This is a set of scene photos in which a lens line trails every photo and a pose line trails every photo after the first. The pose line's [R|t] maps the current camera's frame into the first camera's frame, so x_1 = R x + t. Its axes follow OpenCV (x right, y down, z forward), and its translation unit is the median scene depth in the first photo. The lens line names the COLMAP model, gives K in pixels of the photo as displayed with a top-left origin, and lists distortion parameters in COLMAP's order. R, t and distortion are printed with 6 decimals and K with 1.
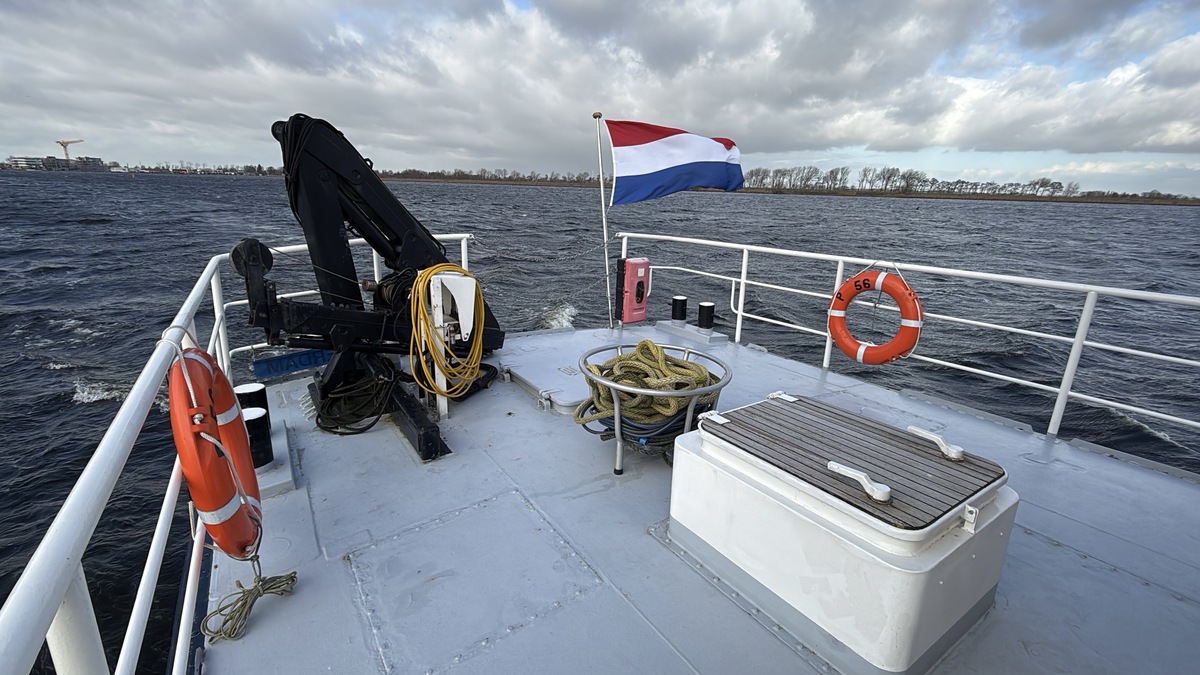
lens RADIAL K [[536.2, 0, 600.0], [0, 536.2, 337.5], [0, 0, 1]] dist [-0.001534, -0.000431]
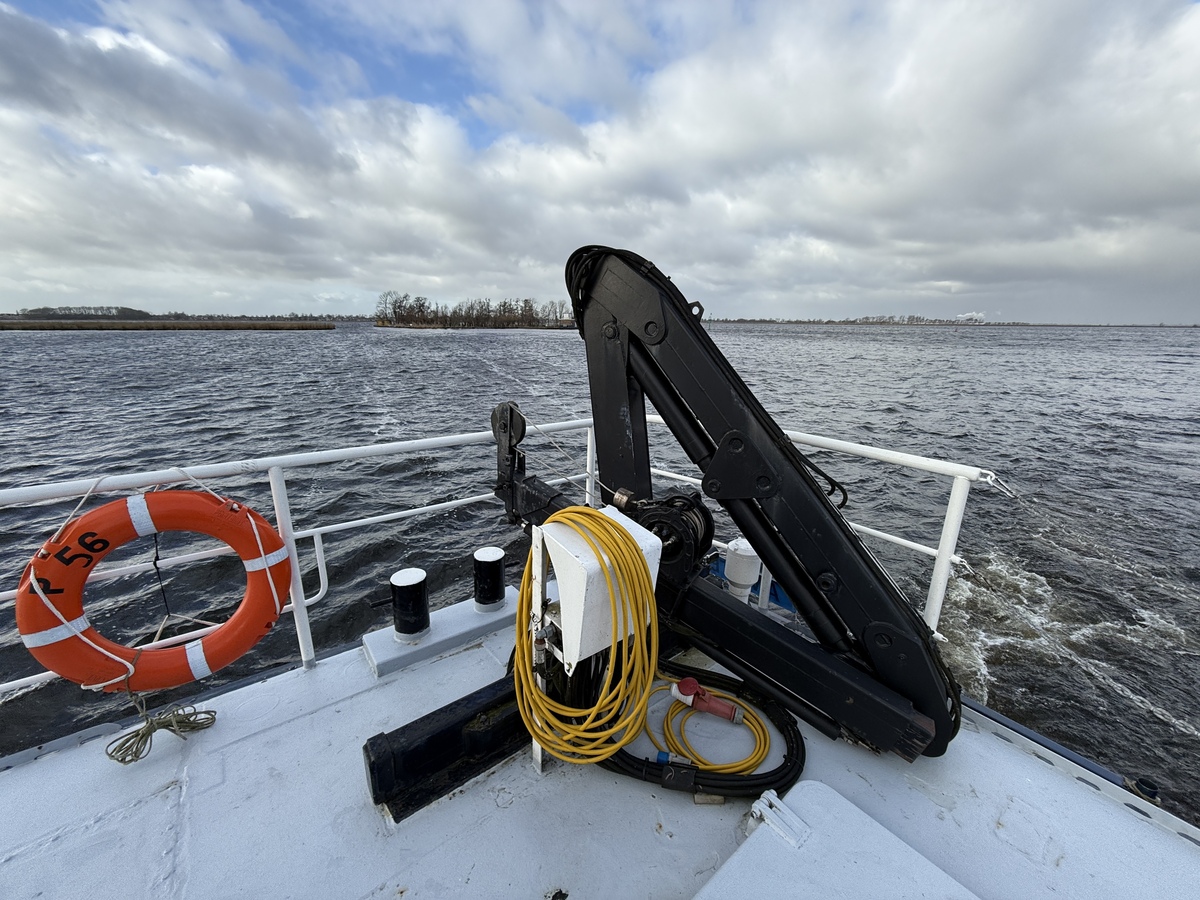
lens RADIAL K [[480.7, 0, 600.0], [0, 480.7, 450.0], [0, 0, 1]] dist [0.002111, 0.000276]
pose [[0.060665, 0.240649, -0.968714, 0.096838], [-0.282048, 0.935084, 0.214631, -0.224510], [0.957480, 0.260204, 0.124602, 0.739351]]
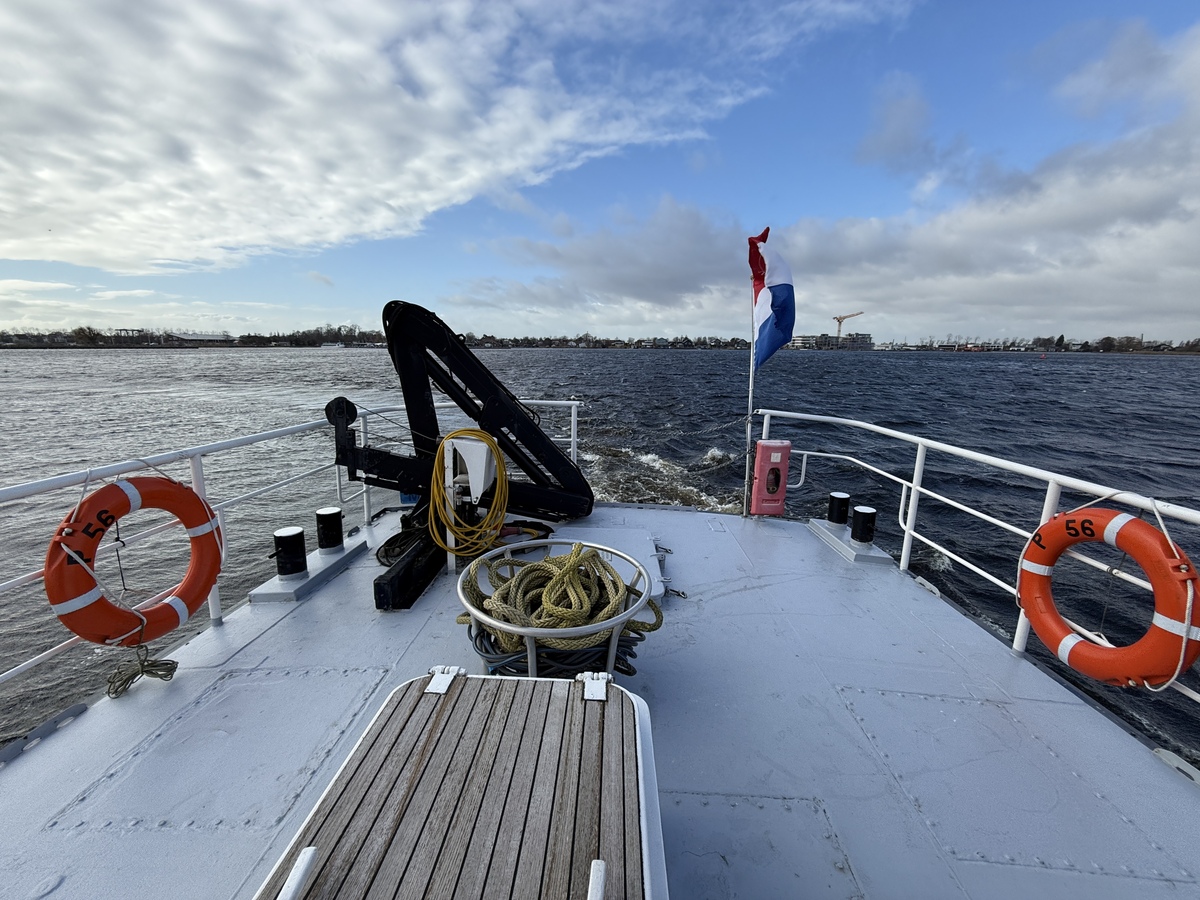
lens RADIAL K [[480.7, 0, 600.0], [0, 480.7, 450.0], [0, 0, 1]] dist [0.002111, 0.000276]
pose [[0.805027, 0.113077, -0.582362, 0.379776], [-0.160524, 0.986566, -0.030338, -0.086360], [0.571108, 0.117906, 0.812363, 0.297519]]
